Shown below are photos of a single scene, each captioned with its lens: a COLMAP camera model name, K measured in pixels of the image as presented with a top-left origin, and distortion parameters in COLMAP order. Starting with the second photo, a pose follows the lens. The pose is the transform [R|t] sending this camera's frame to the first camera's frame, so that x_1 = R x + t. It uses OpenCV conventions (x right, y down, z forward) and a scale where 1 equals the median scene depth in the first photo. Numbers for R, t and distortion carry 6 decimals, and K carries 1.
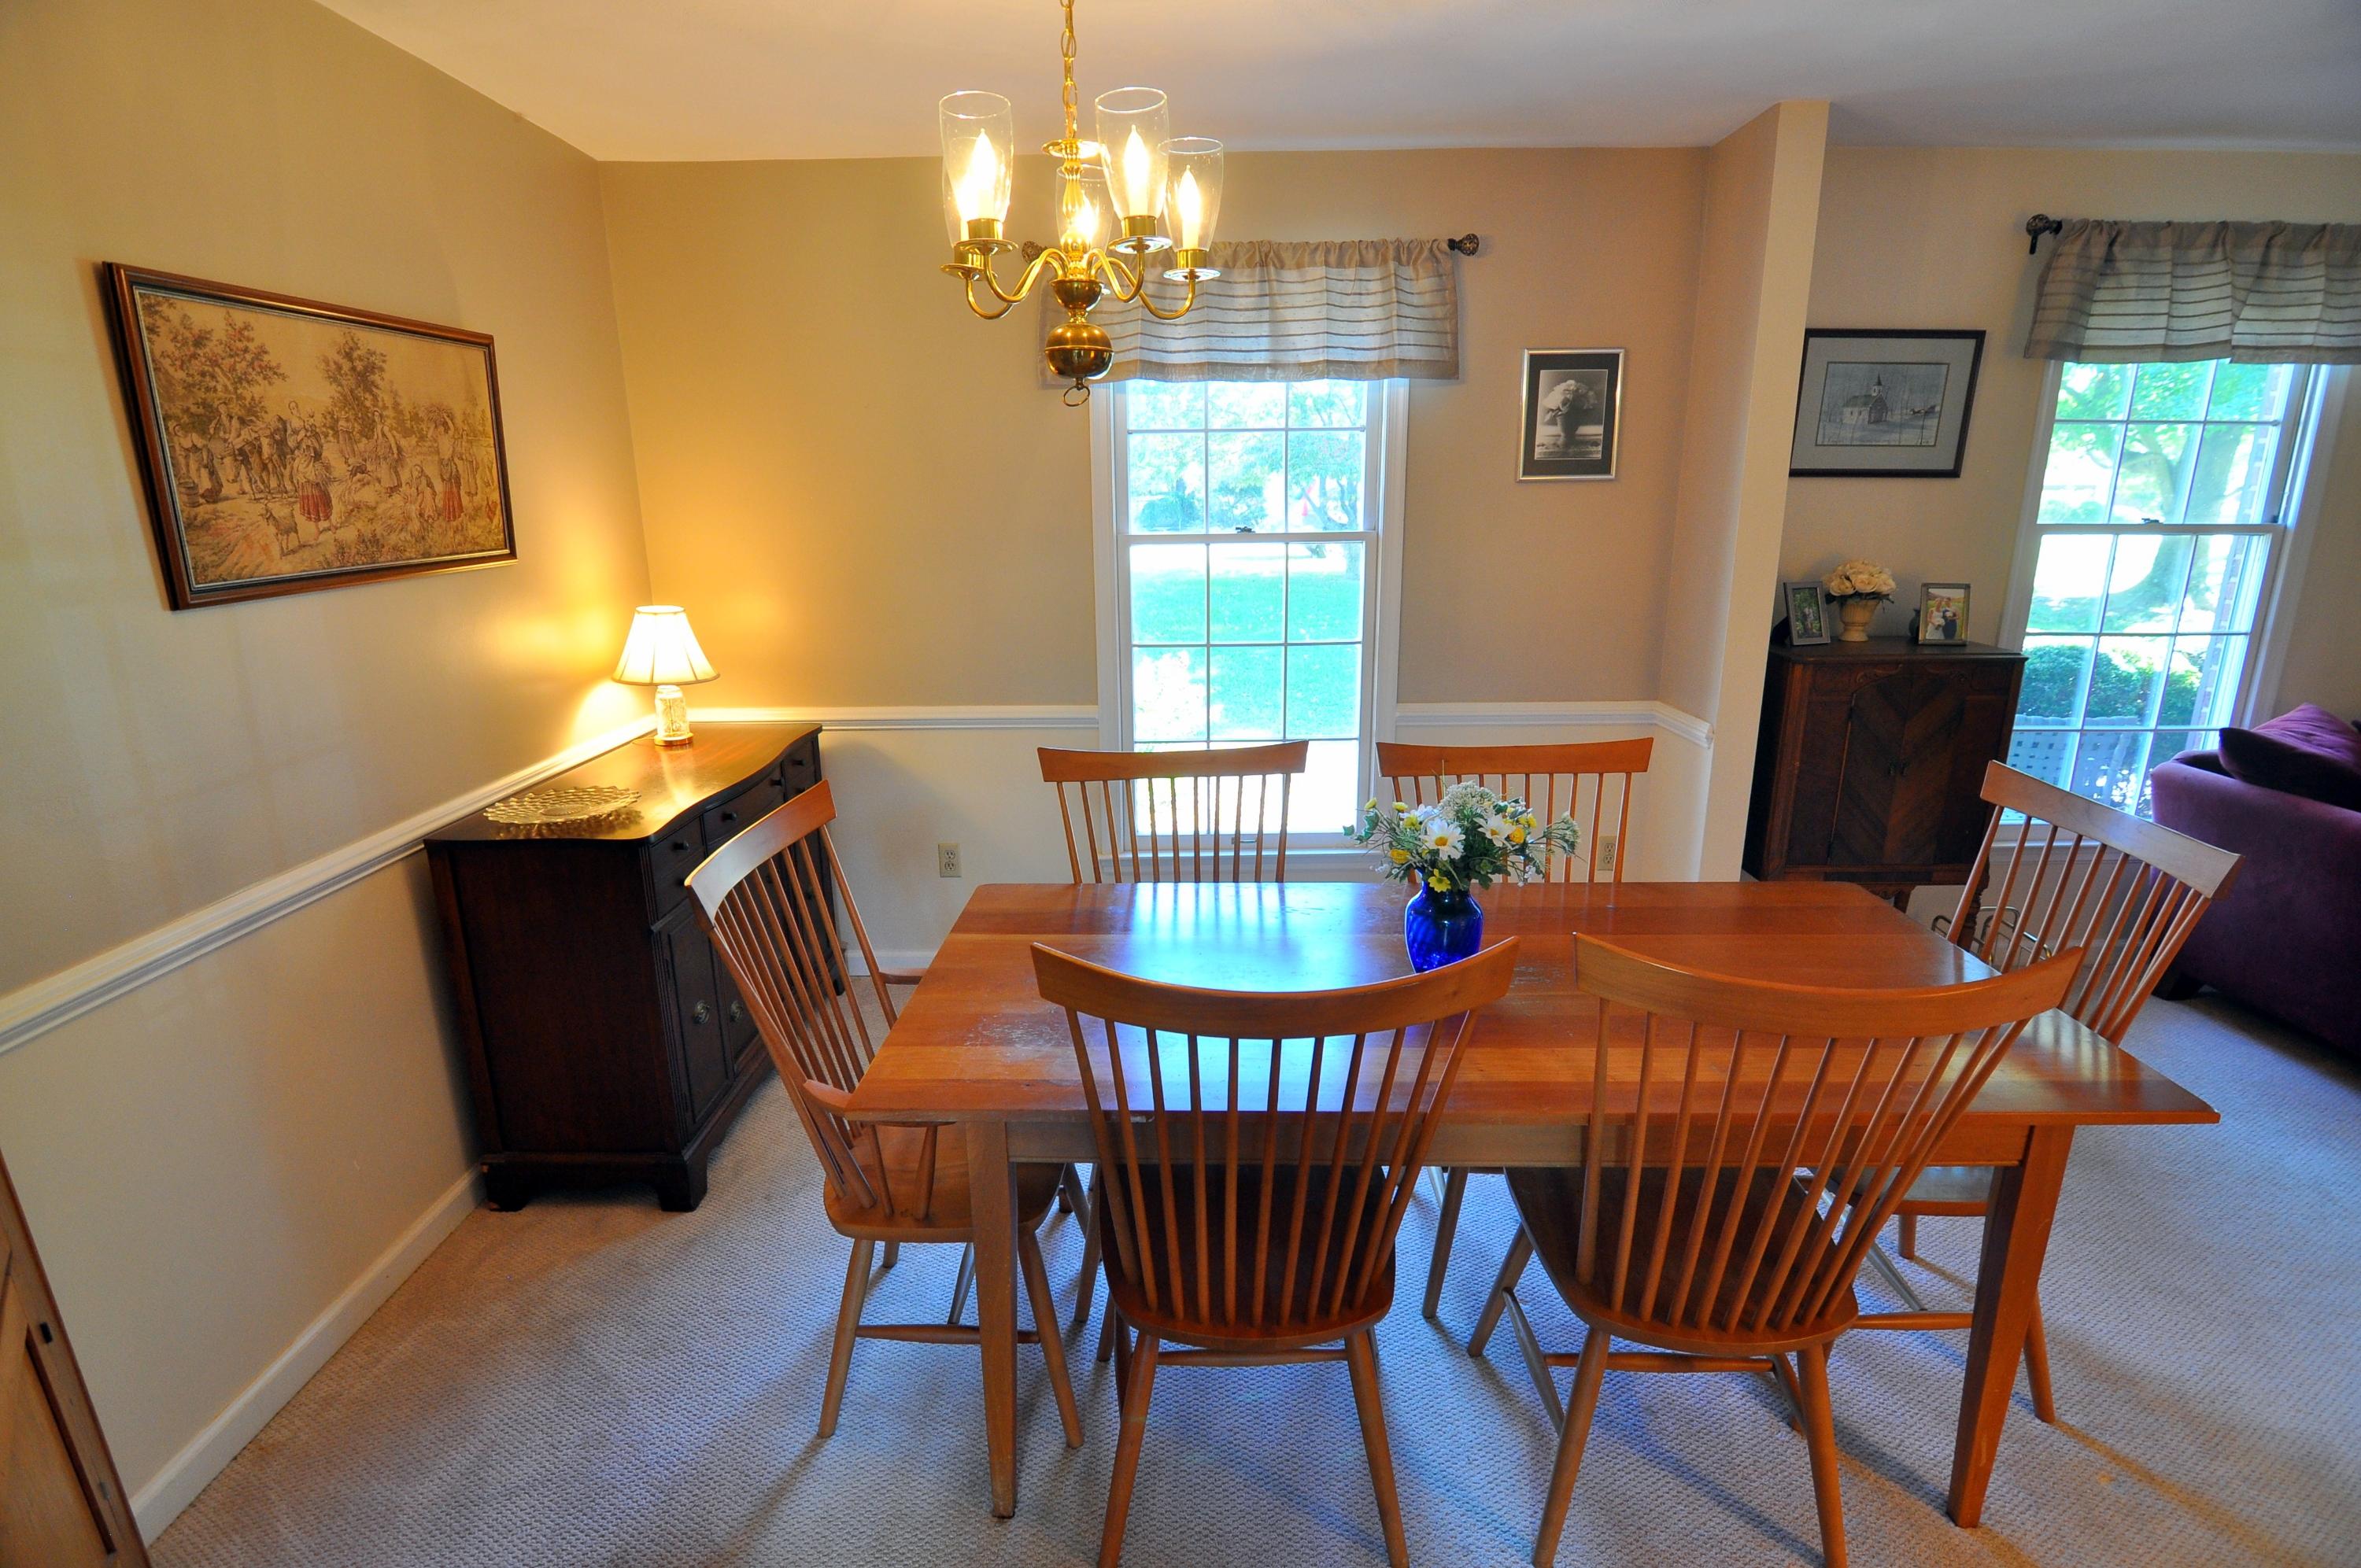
lens RADIAL K [[1129.6, 0, 1166.7], [0, 1129.6, 800.6], [0, 0, 1]] dist [-0.008464, -0.004710]
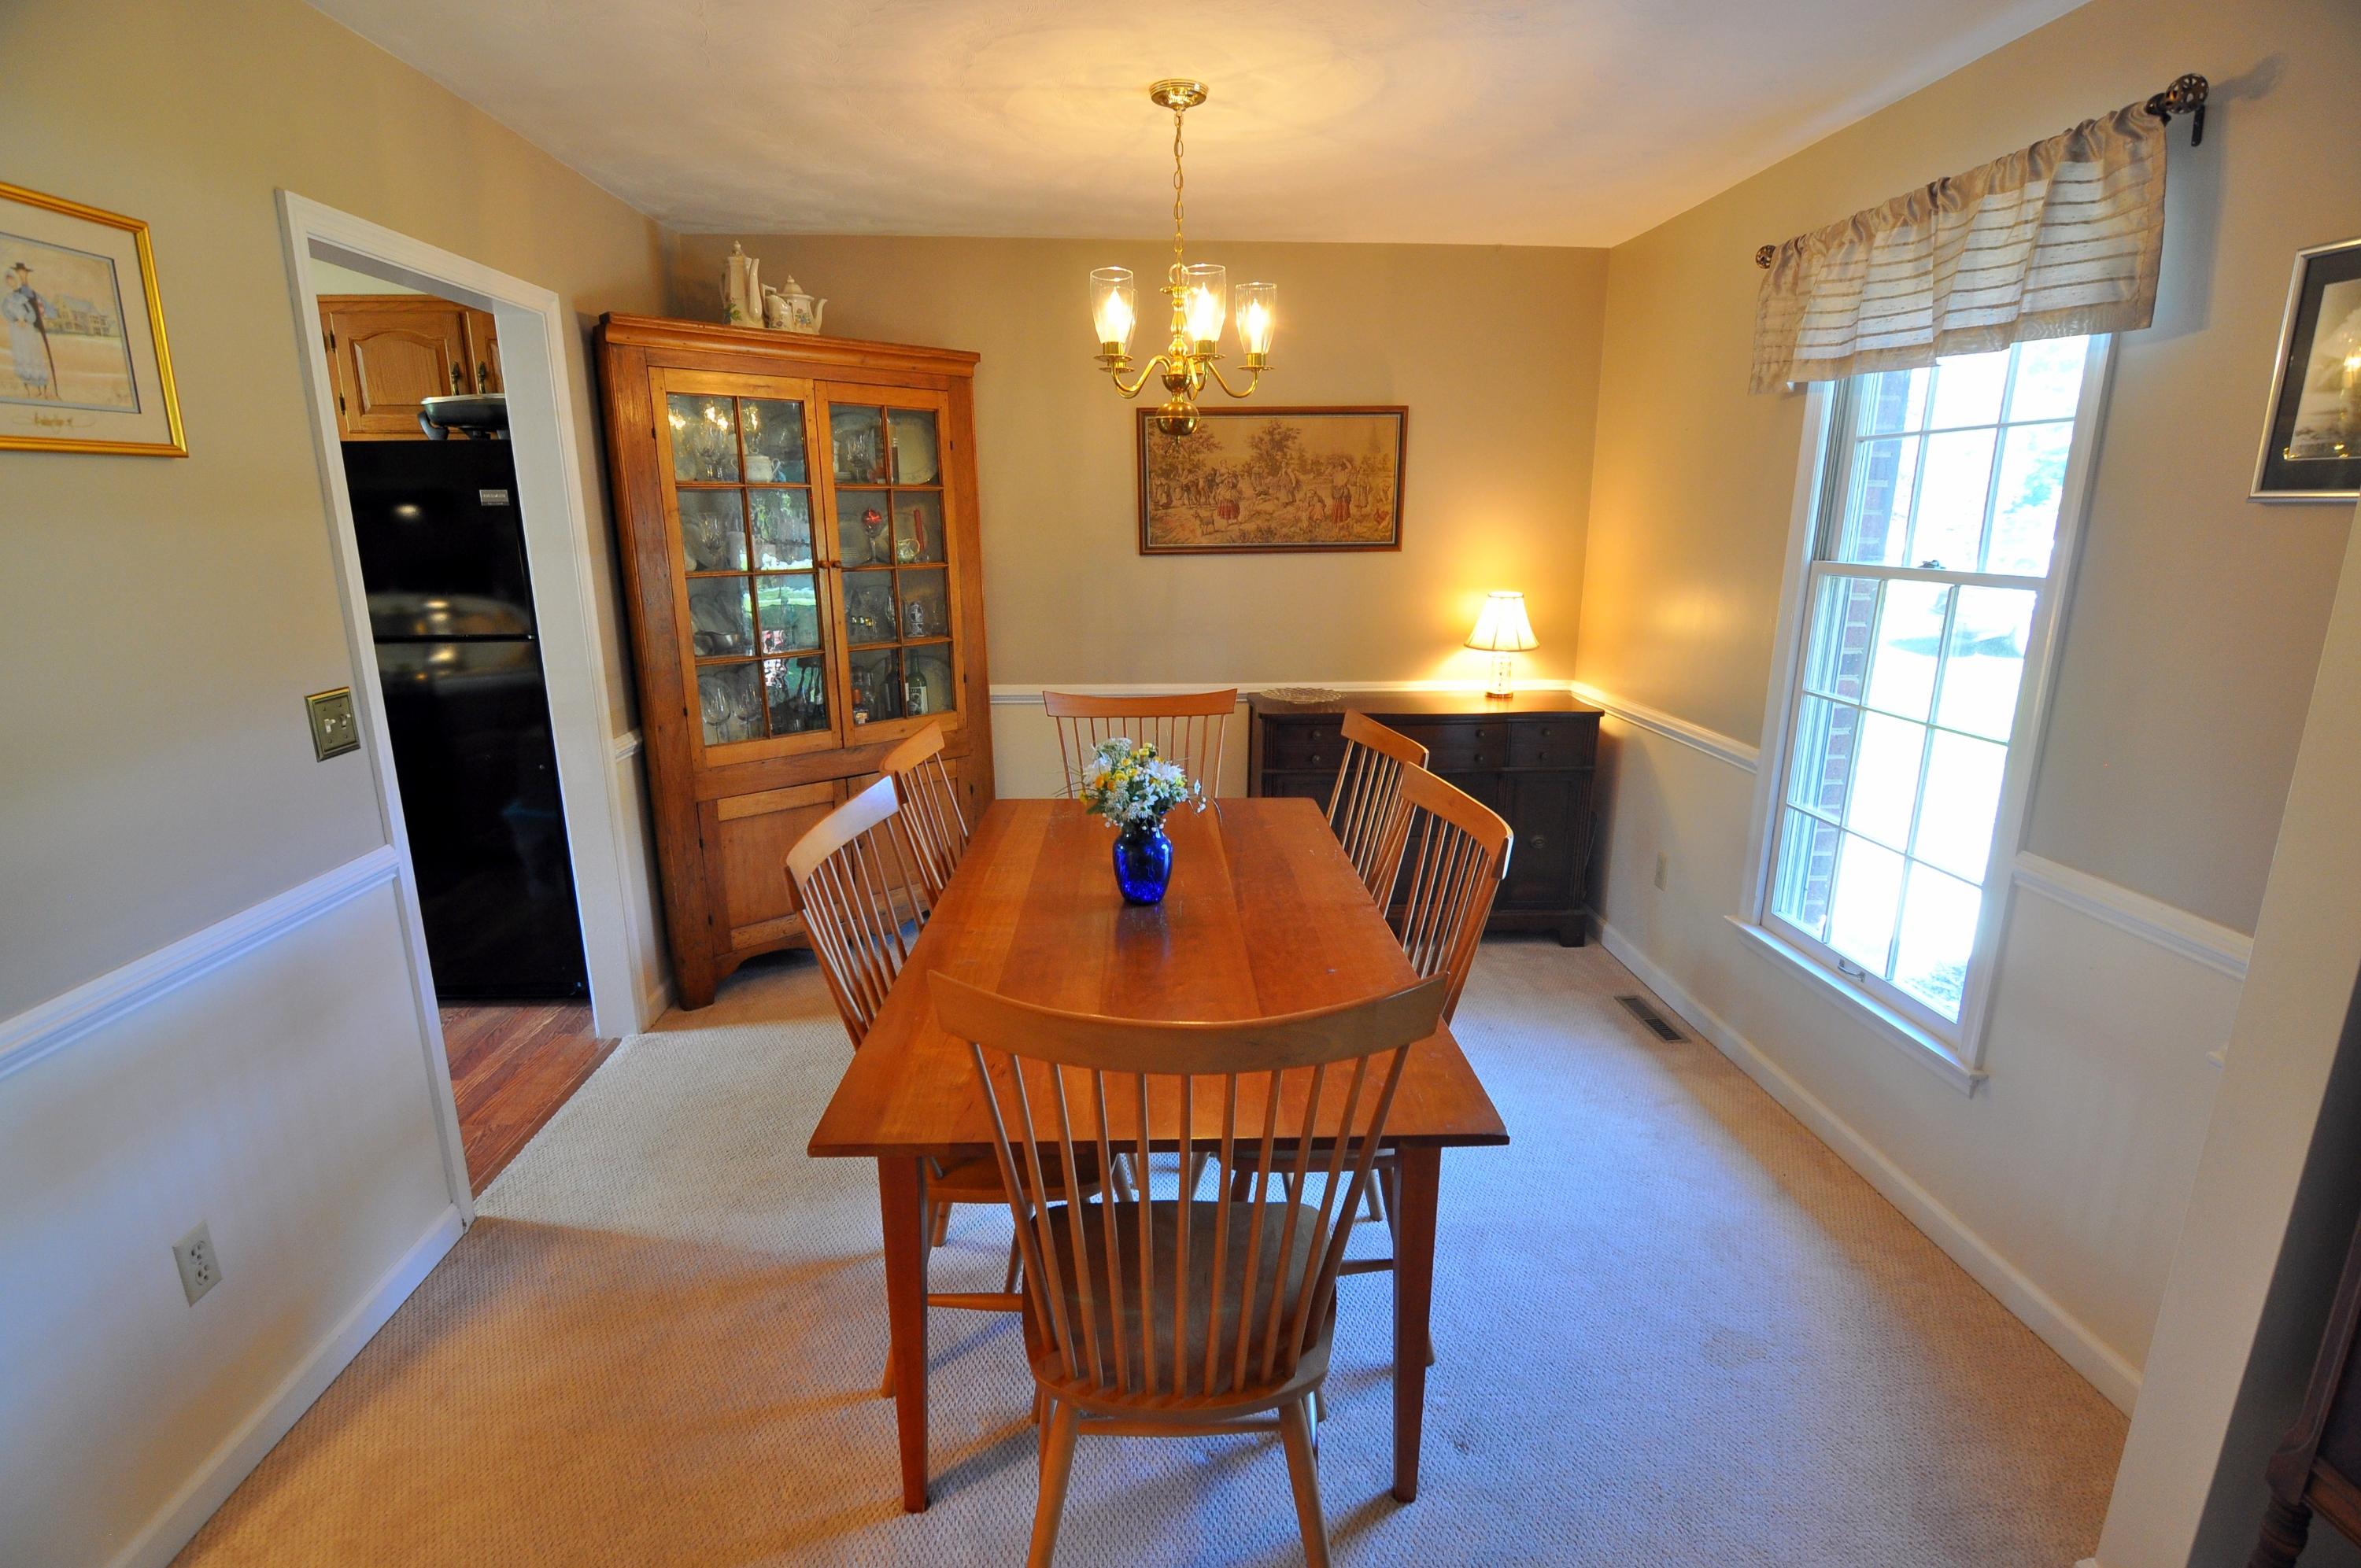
lens RADIAL K [[1128.0, 0, 1177.1], [0, 1128.0, 794.6], [0, 0, 1]] dist [-0.005557, -0.008994]
pose [[0.070926, 0.253071, -0.964844, 0.867180], [-0.266560, 0.936911, 0.226149, -0.148601], [0.961205, 0.241149, 0.133910, 0.516058]]
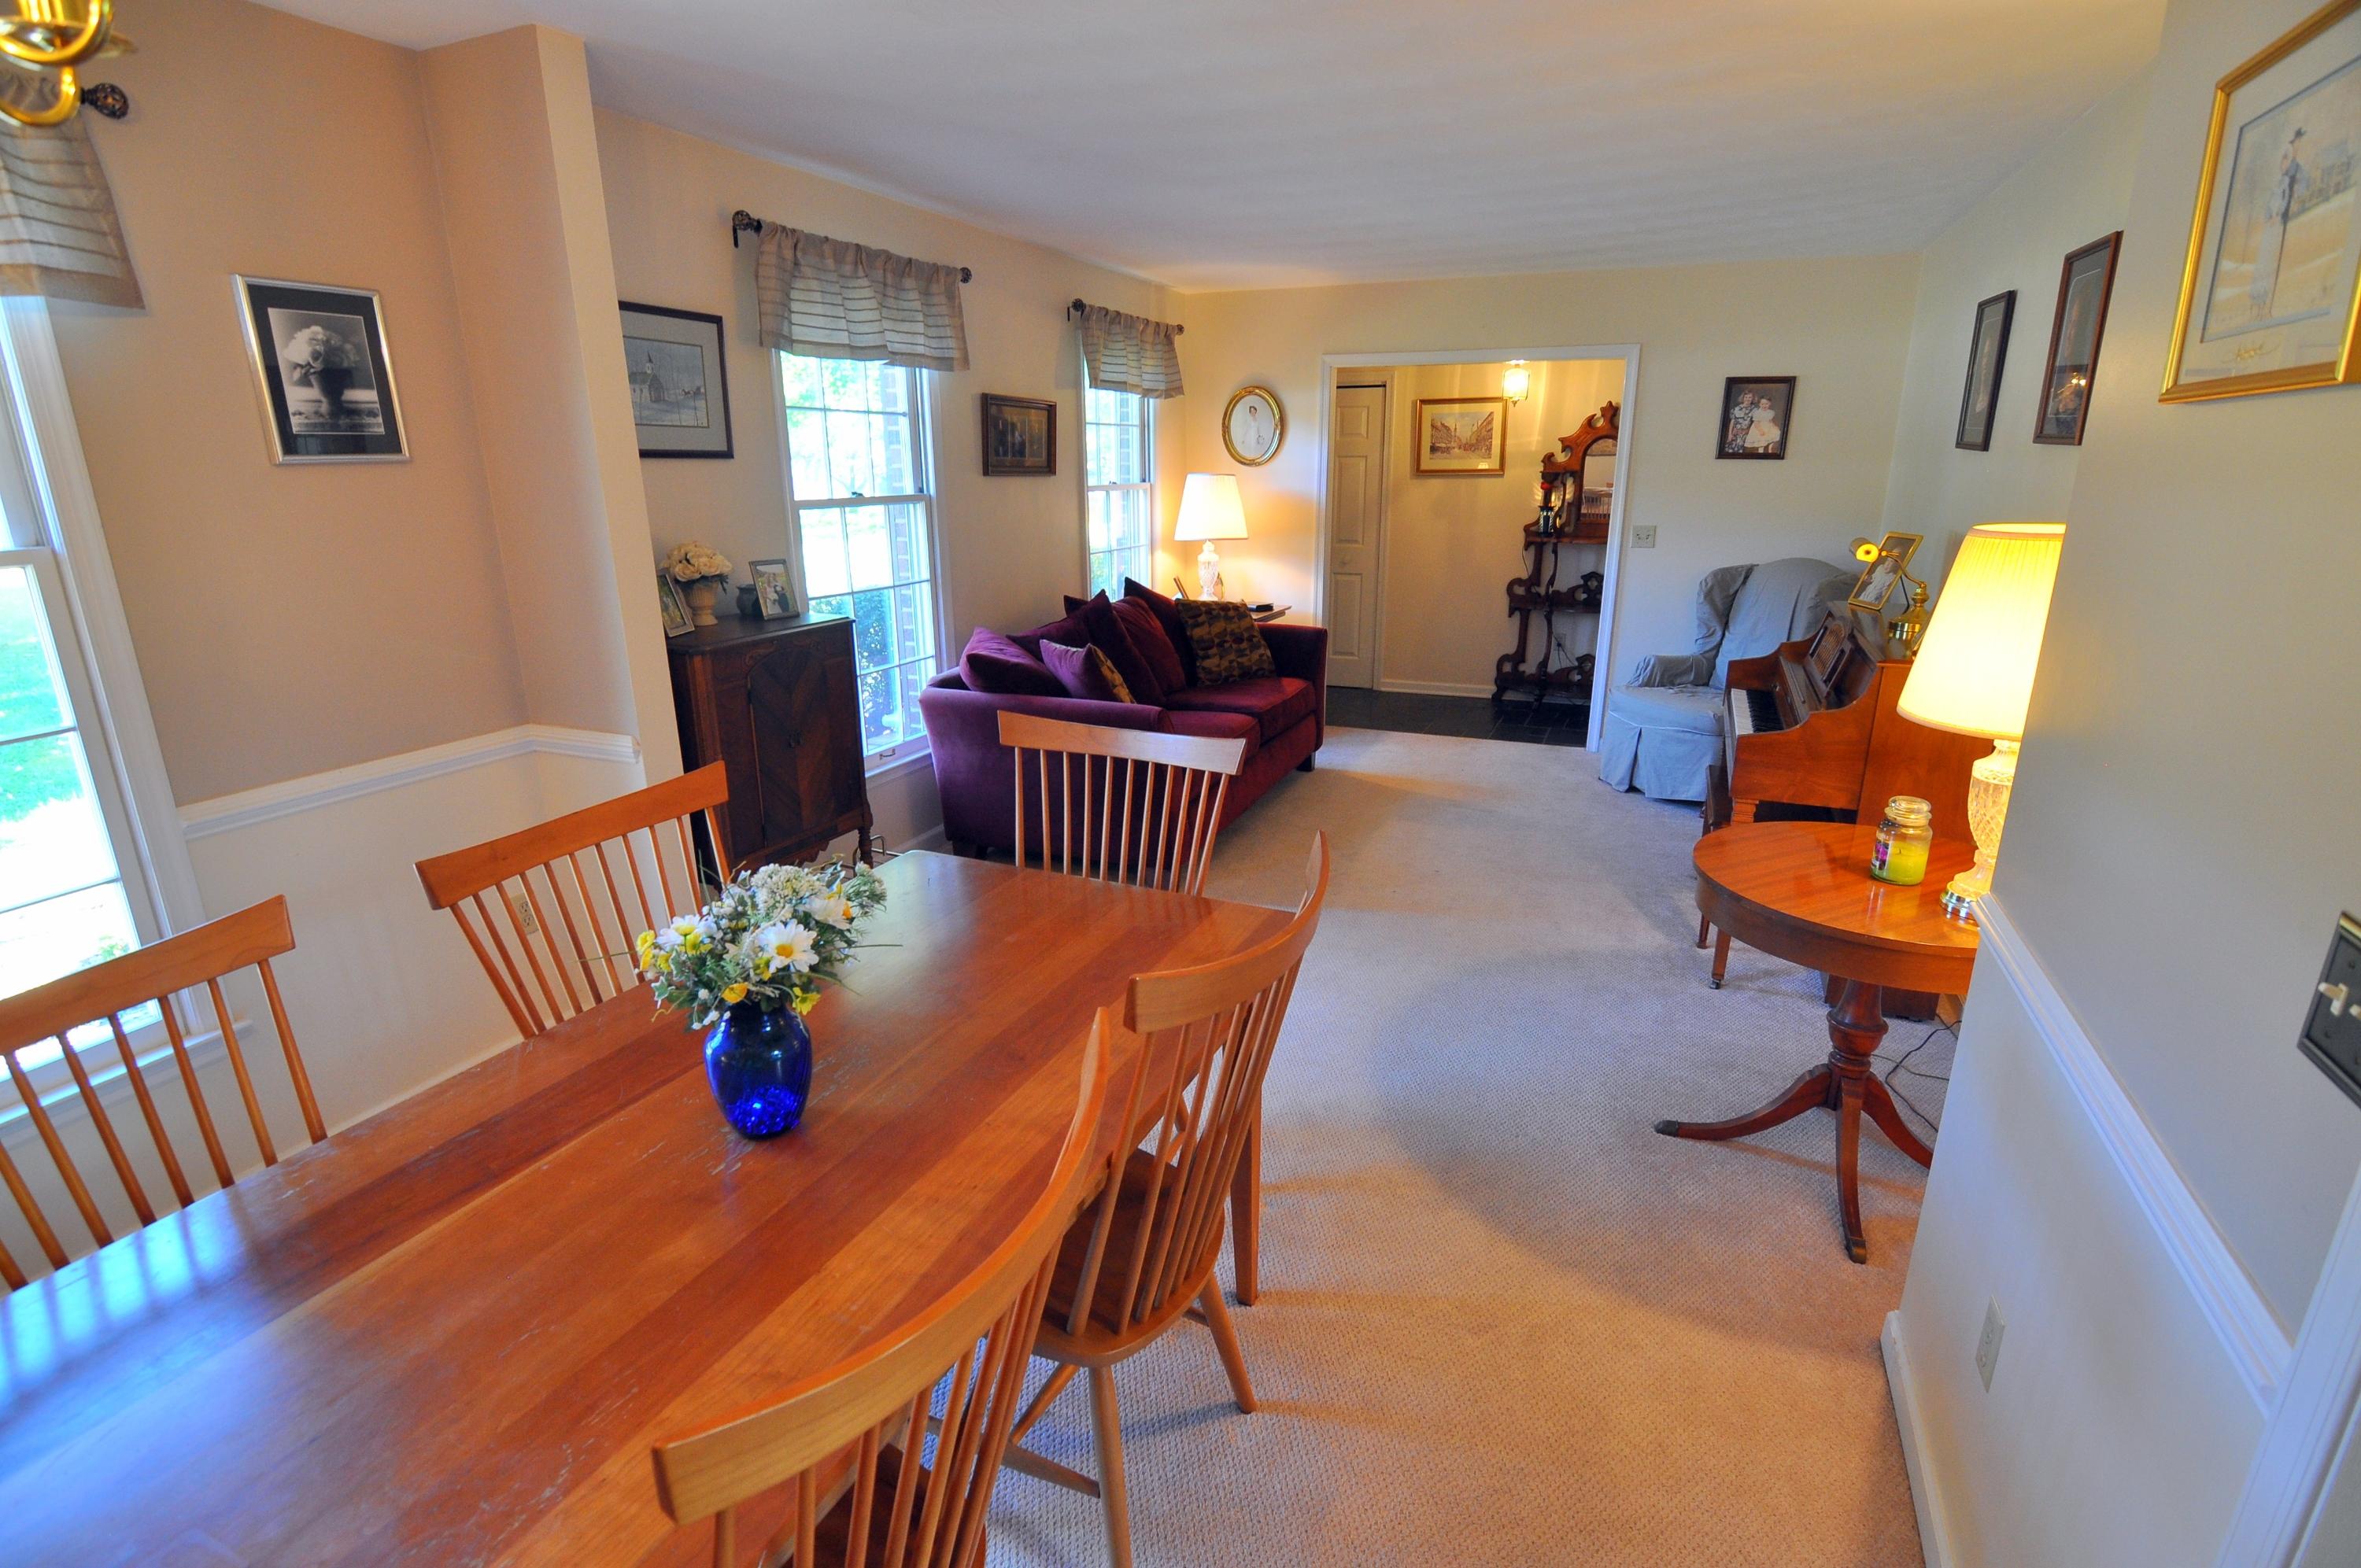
lens RADIAL K [[1152.2, 0, 1175.0], [0, 1152.2, 805.0], [0, 0, 1]] dist [-0.004680, -0.007033]
pose [[0.396228, -0.259688, 0.880662, -0.167926], [0.243443, 0.954552, 0.171946, -0.069331], [-0.885290, 0.146261, 0.441440, 0.229372]]
